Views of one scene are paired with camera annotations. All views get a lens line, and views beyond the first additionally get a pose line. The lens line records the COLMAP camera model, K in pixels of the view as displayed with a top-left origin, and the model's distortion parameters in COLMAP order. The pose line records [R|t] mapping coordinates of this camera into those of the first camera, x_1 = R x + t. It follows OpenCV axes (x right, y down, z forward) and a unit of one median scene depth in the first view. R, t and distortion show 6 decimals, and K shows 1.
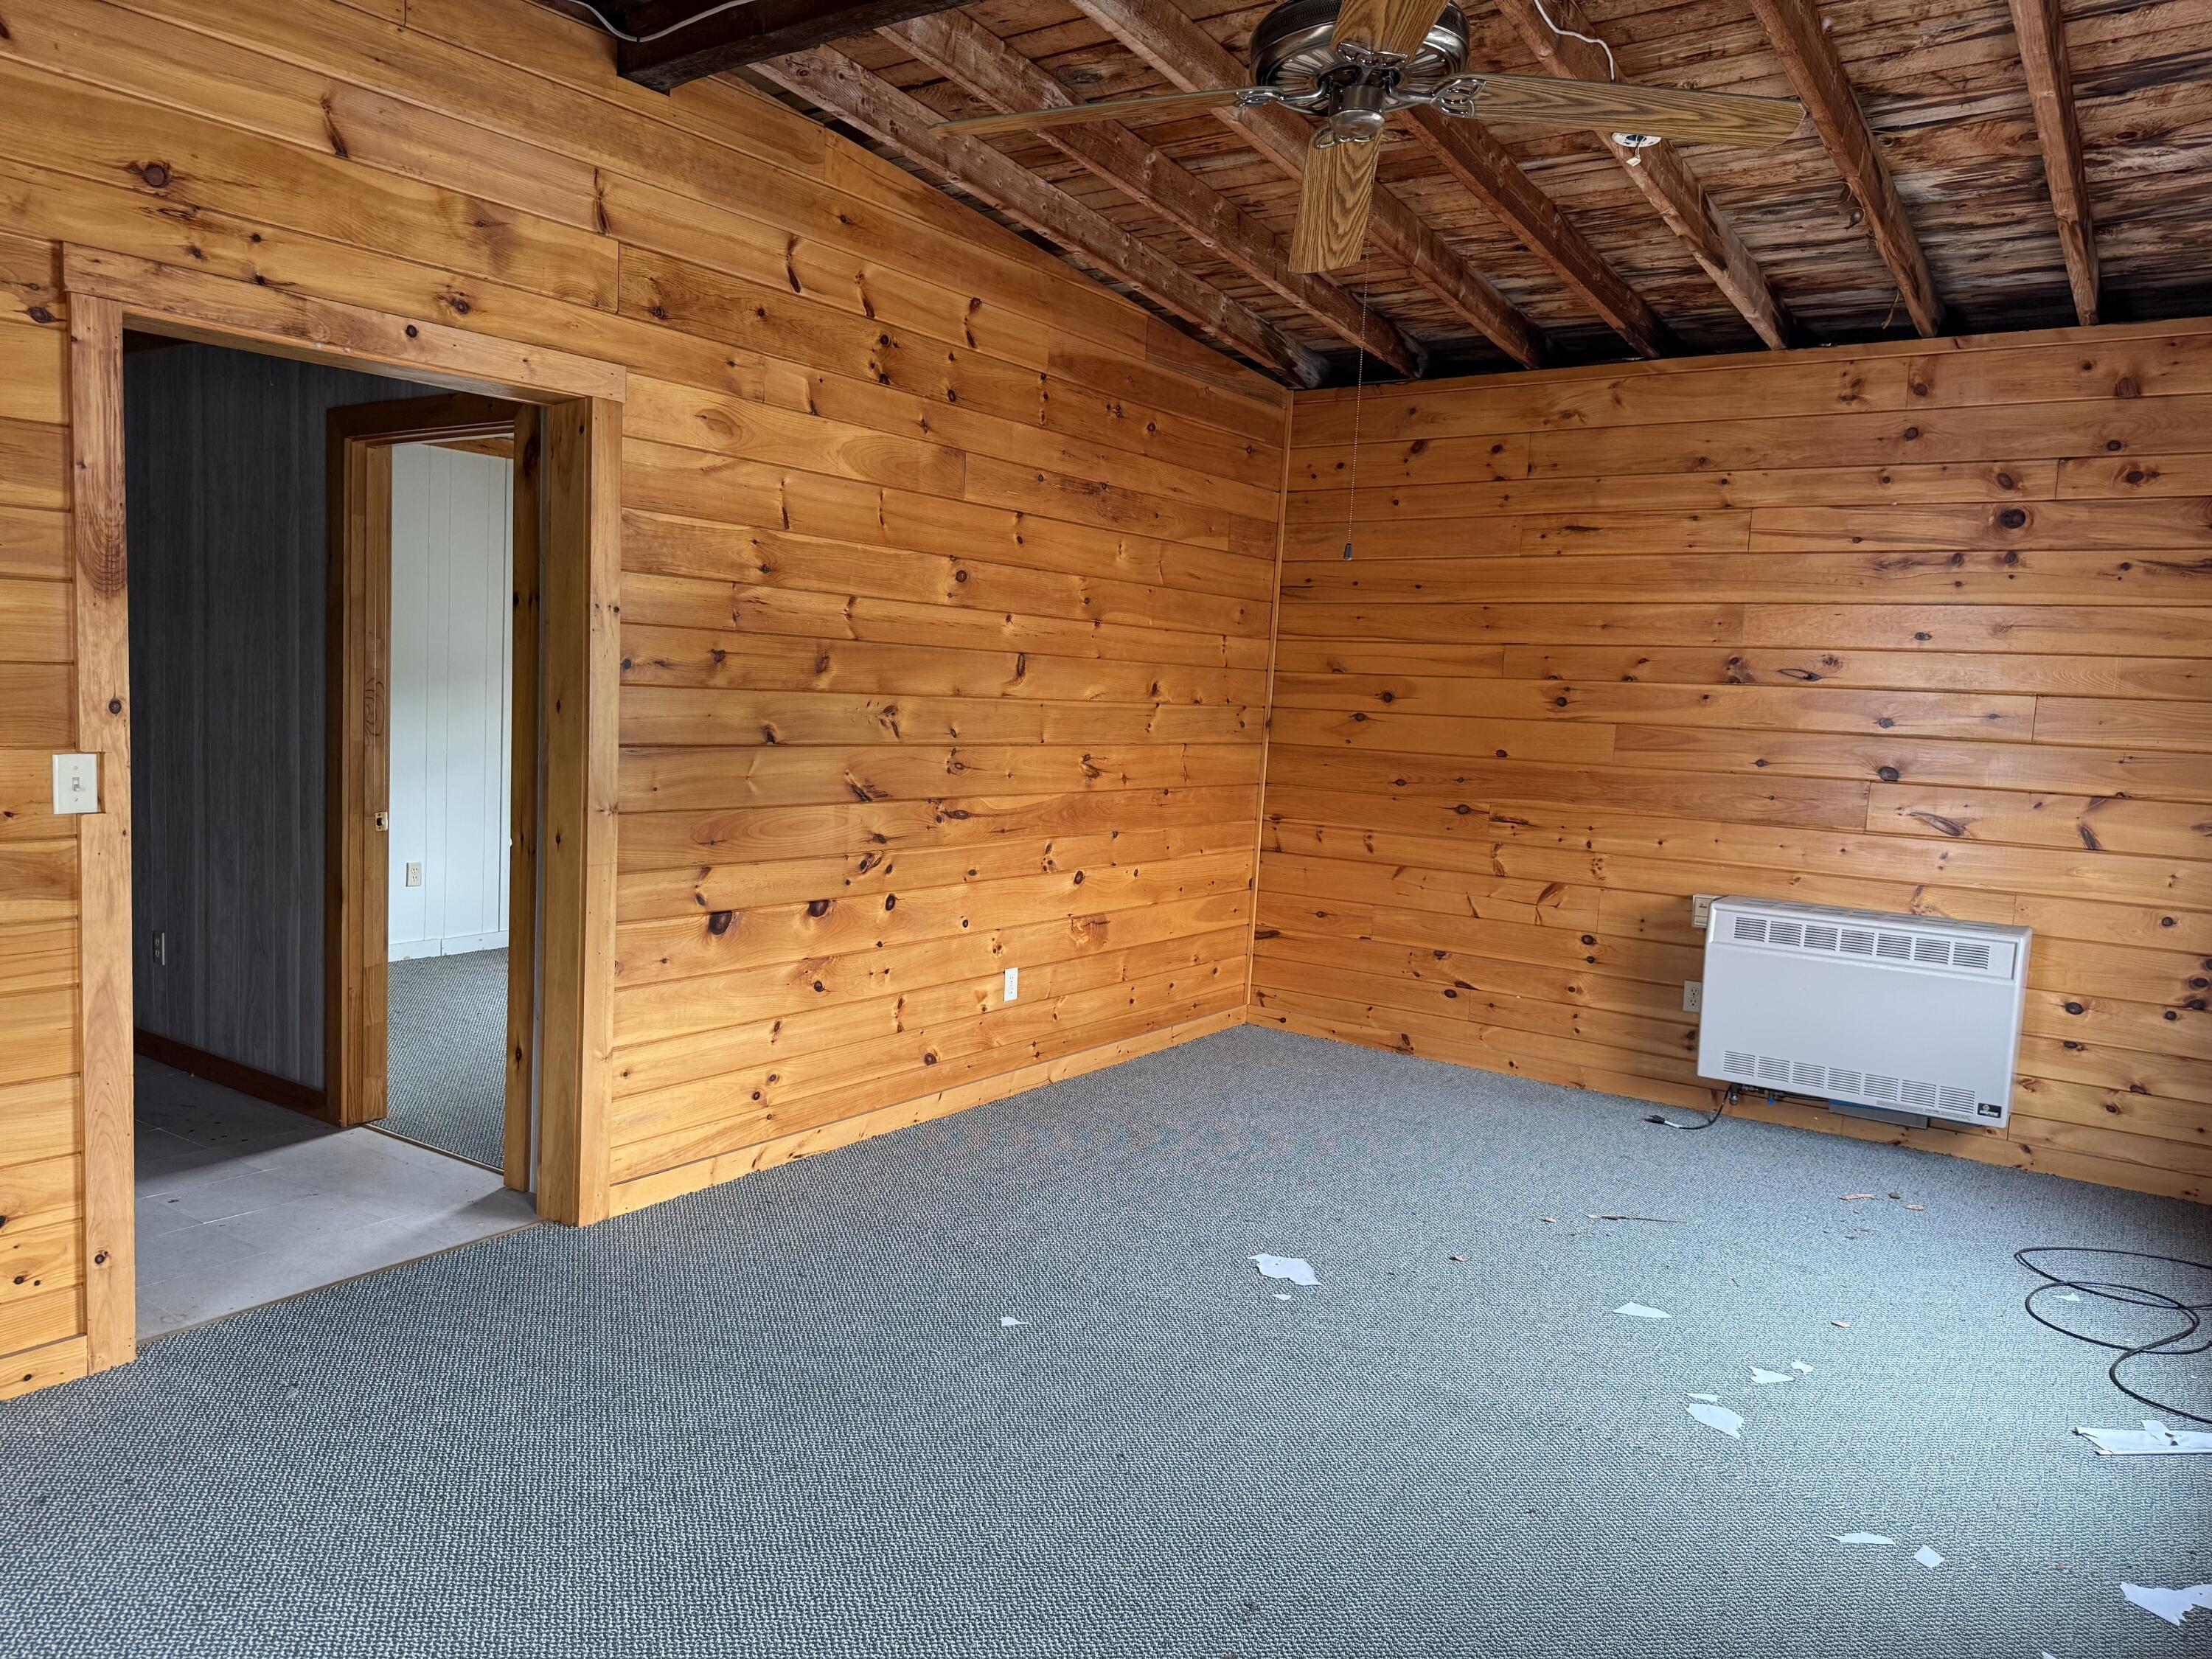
lens RADIAL K [[1513.4, 0, 1098.5], [0, 1513.4, 834.8], [0, 0, 1]] dist [0.018642, -0.027564]
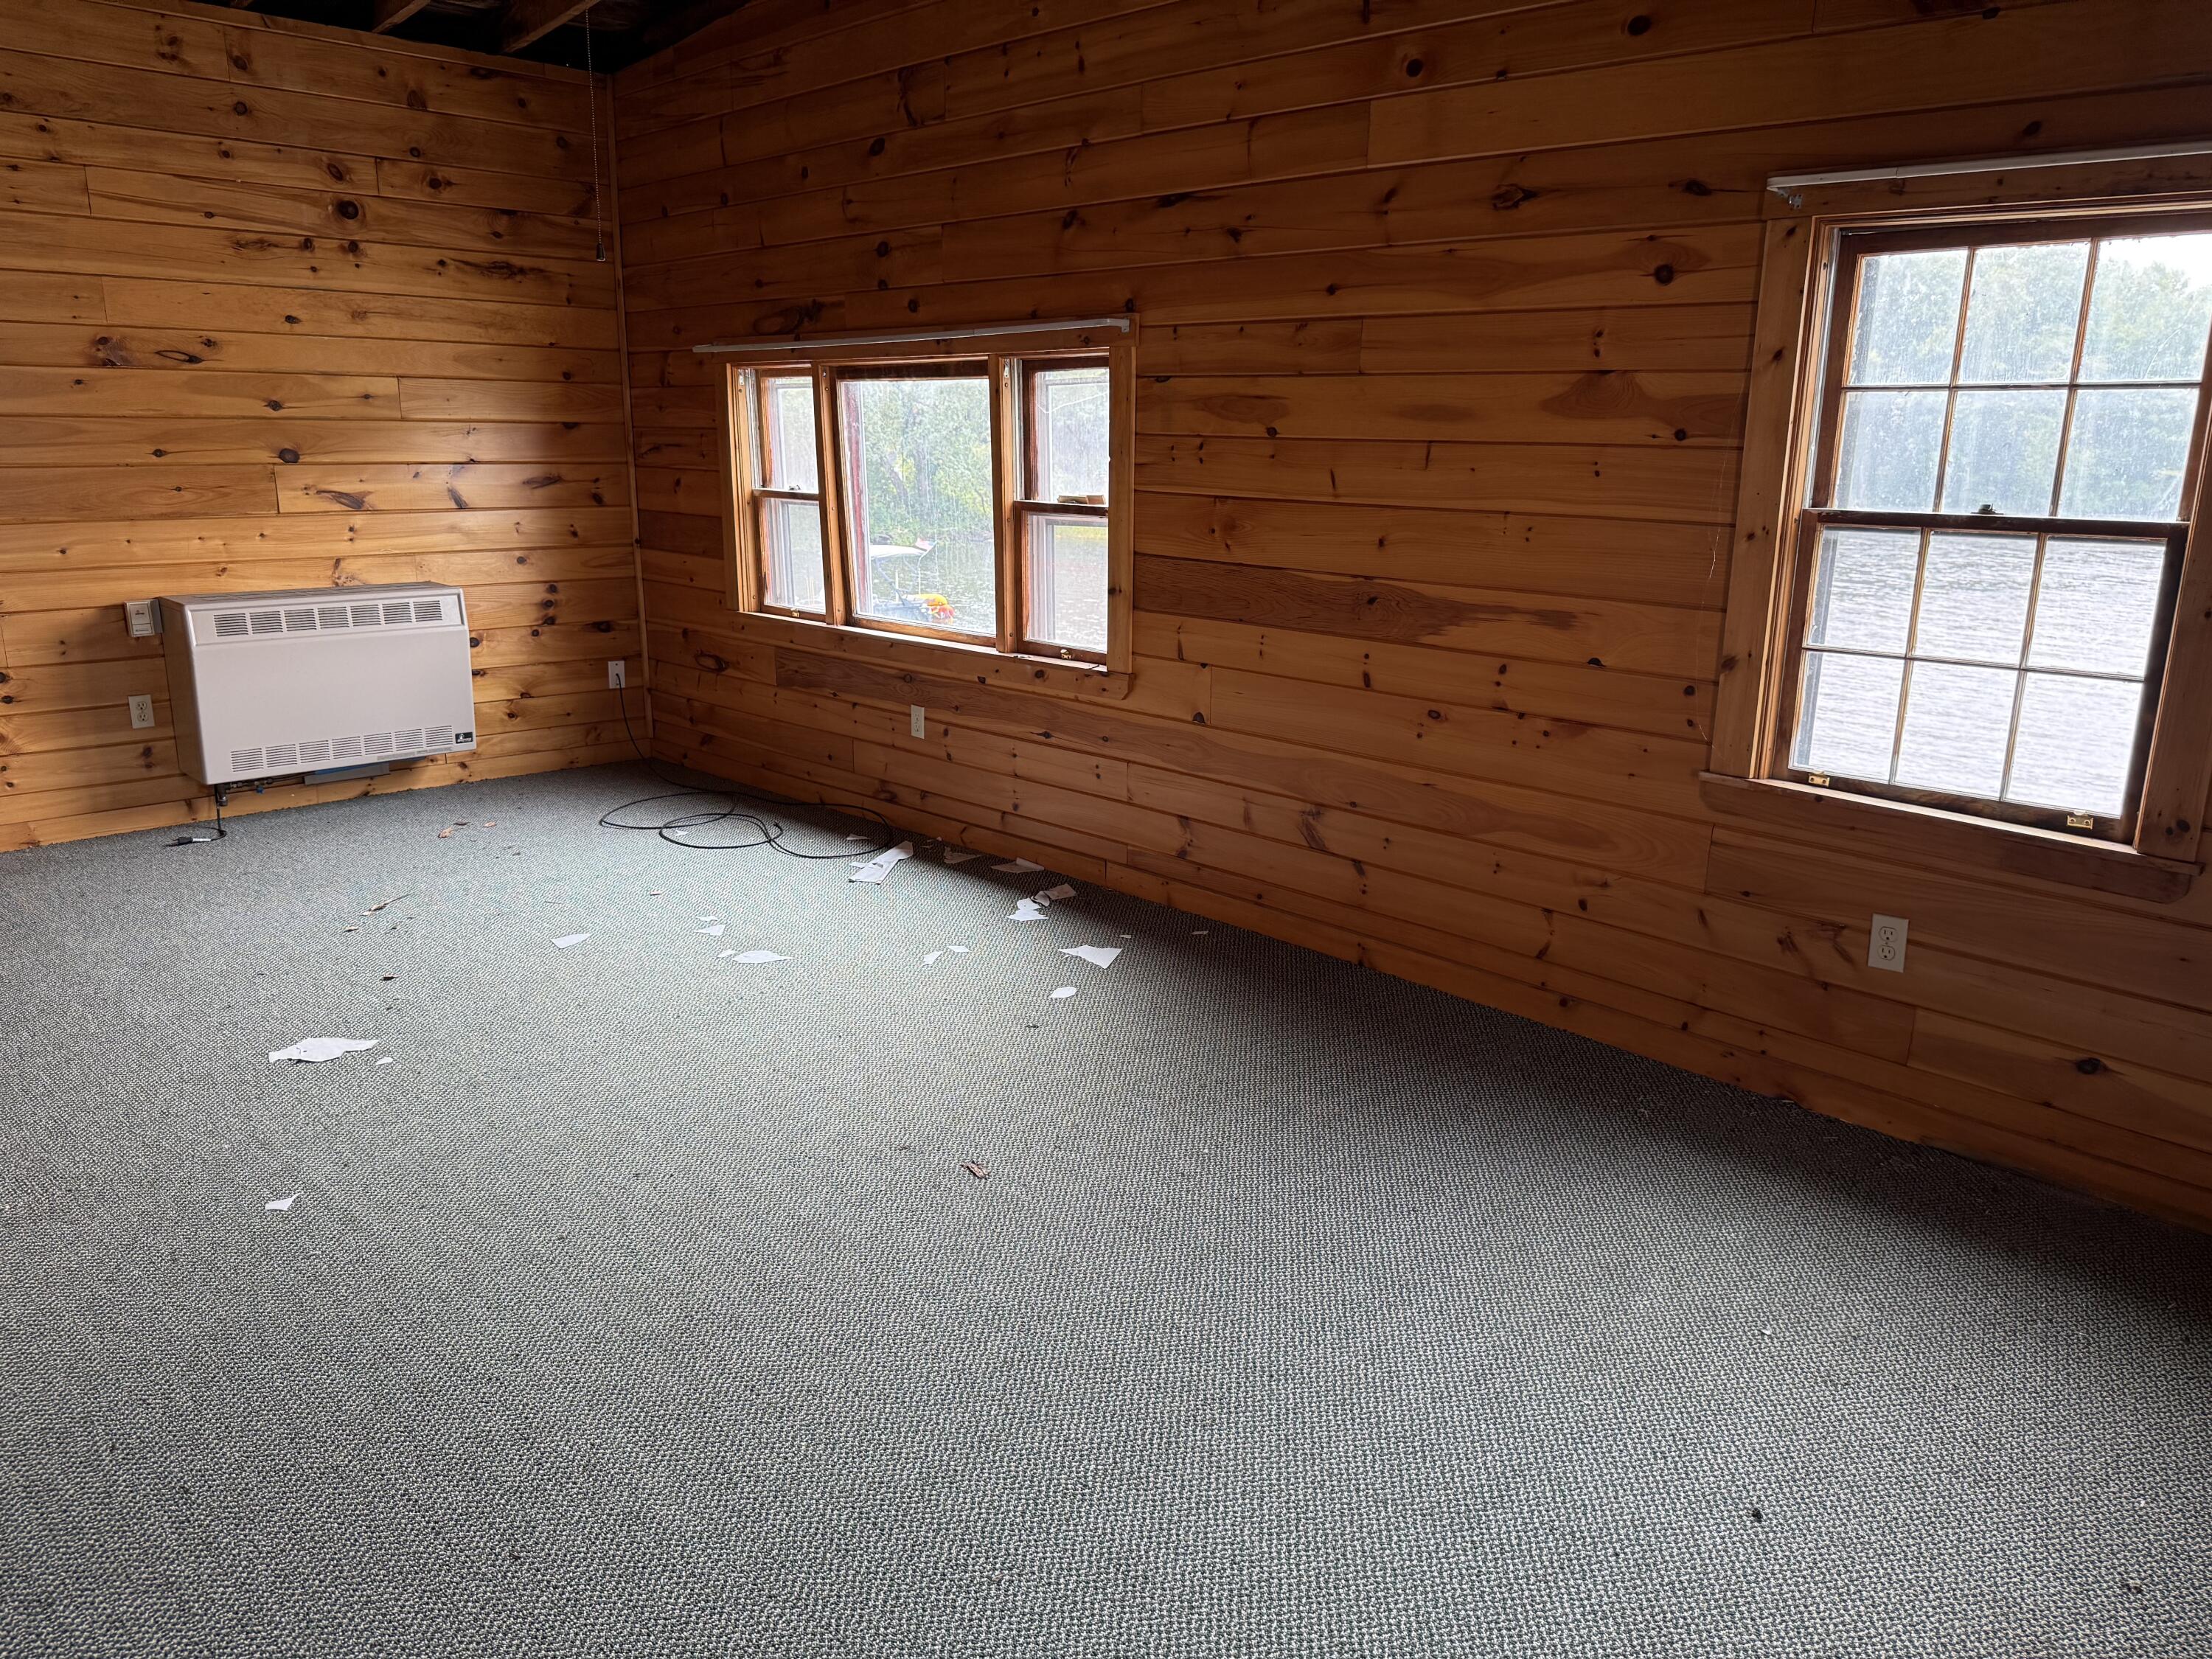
lens RADIAL K [[1513.4, 0, 1098.1], [0, 1513.4, 816.8], [0, 0, 1]] dist [0.018642, -0.027564]
pose [[0.196829, -0.288010, 0.937181, -0.432791], [0.085073, 0.957292, 0.276323, -0.044662], [-0.976740, 0.025340, 0.212925, 0.244365]]
